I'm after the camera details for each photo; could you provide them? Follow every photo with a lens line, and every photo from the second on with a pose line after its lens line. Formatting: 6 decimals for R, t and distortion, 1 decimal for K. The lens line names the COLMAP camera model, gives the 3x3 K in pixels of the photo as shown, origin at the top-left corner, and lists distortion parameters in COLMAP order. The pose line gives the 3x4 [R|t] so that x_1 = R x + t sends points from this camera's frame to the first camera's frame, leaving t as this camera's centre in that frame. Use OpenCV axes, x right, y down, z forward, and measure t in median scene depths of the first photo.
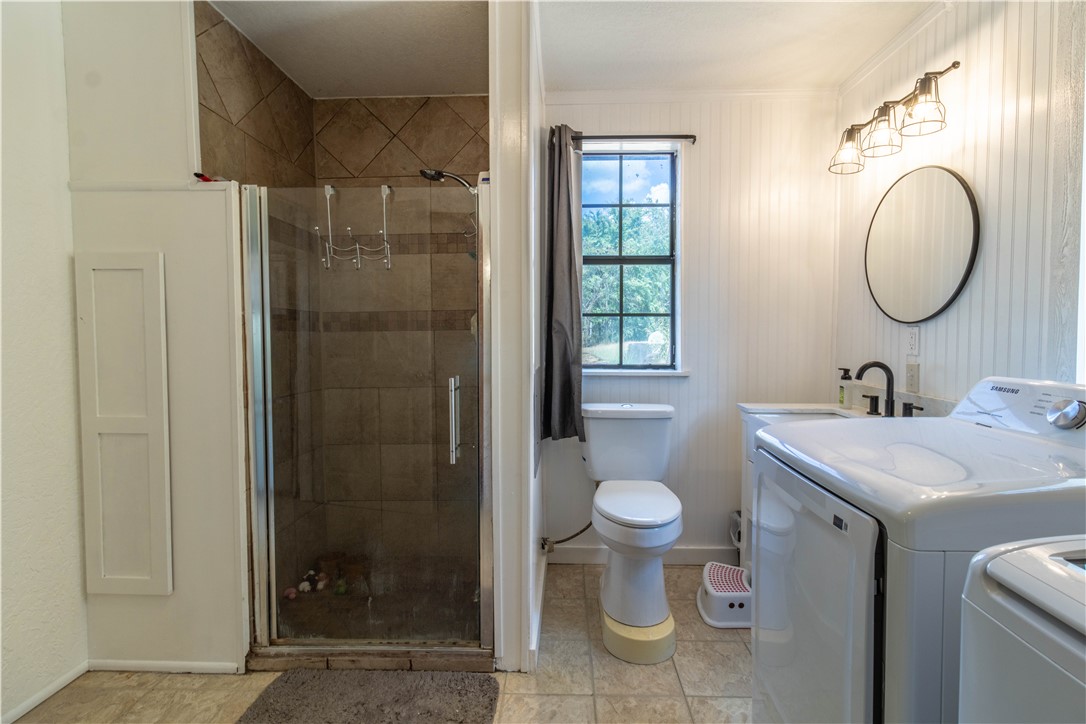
lens RADIAL K [[496.8, 0, 554.1], [0, 496.8, 346.5], [0, 0, 1]] dist [0.001993, 0.000254]
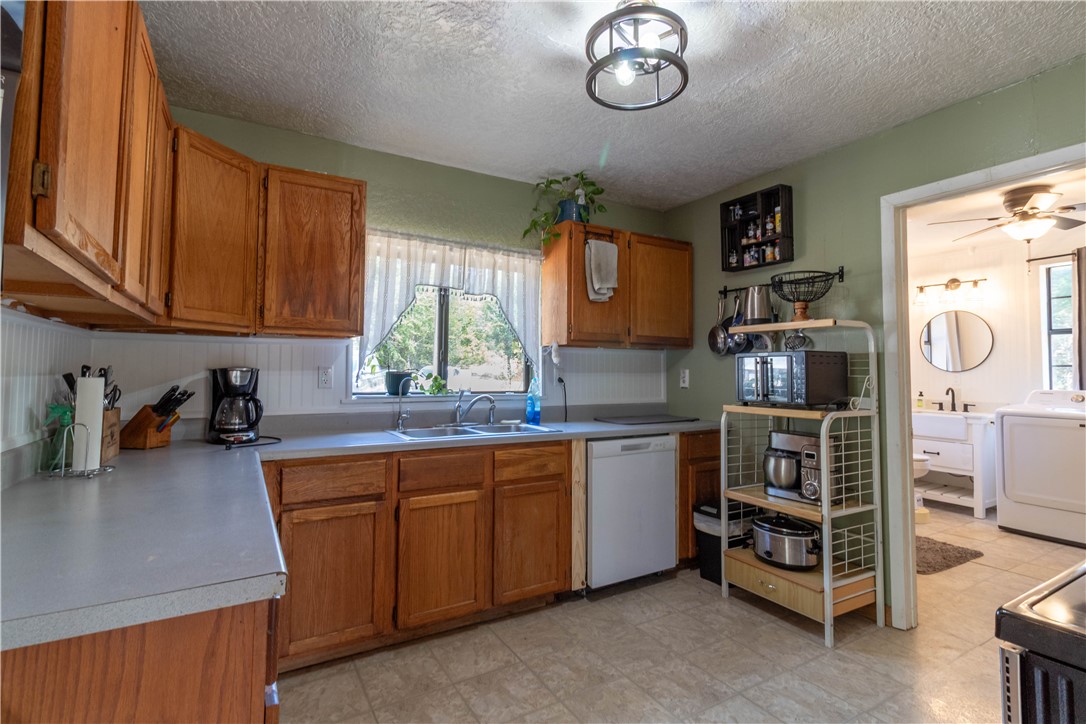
lens RADIAL K [[518.7, 0, 548.6], [0, 518.7, 350.6], [0, 0, 1]] dist [0.000659, 0.000667]
pose [[0.847456, 0.031071, 0.529956, -2.246622], [0.006366, 0.997619, -0.068670, 0.010999], [-0.530828, 0.061568, 0.845240, -0.105352]]
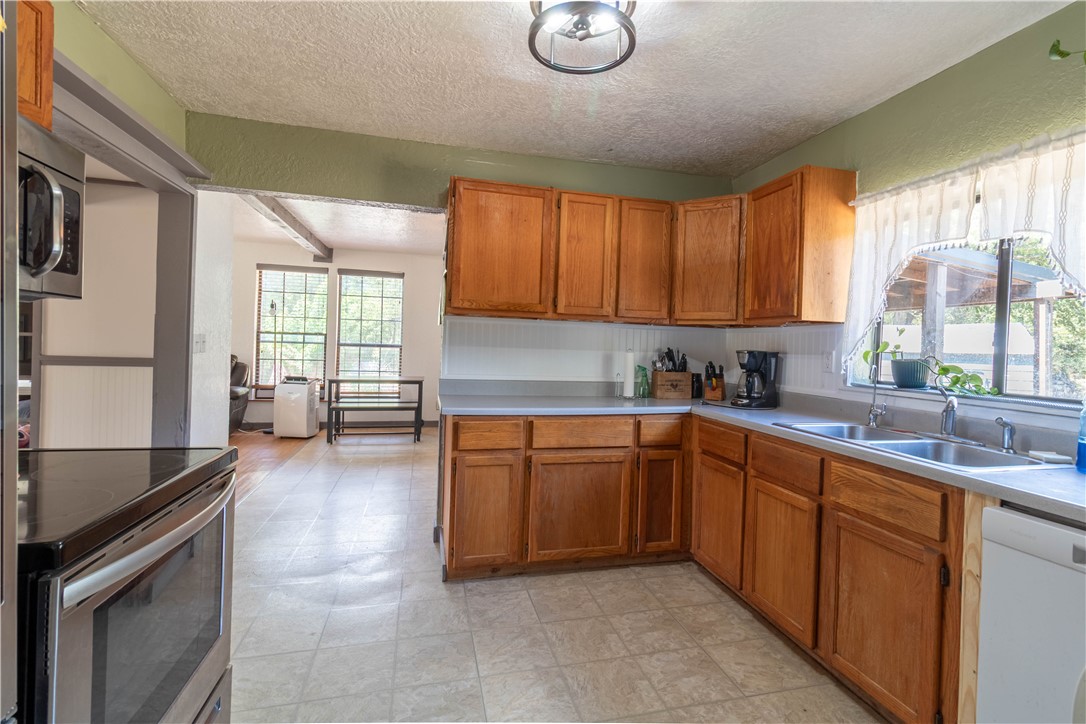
lens RADIAL K [[496.8, 0, 554.1], [0, 496.8, 346.5], [0, 0, 1]] dist [0.001993, 0.000254]
pose [[0.276936, 0.019135, -0.960698, -0.978352], [-0.059404, 0.998230, 0.002759, -0.015243], [0.959050, 0.056305, 0.277583, 0.270339]]
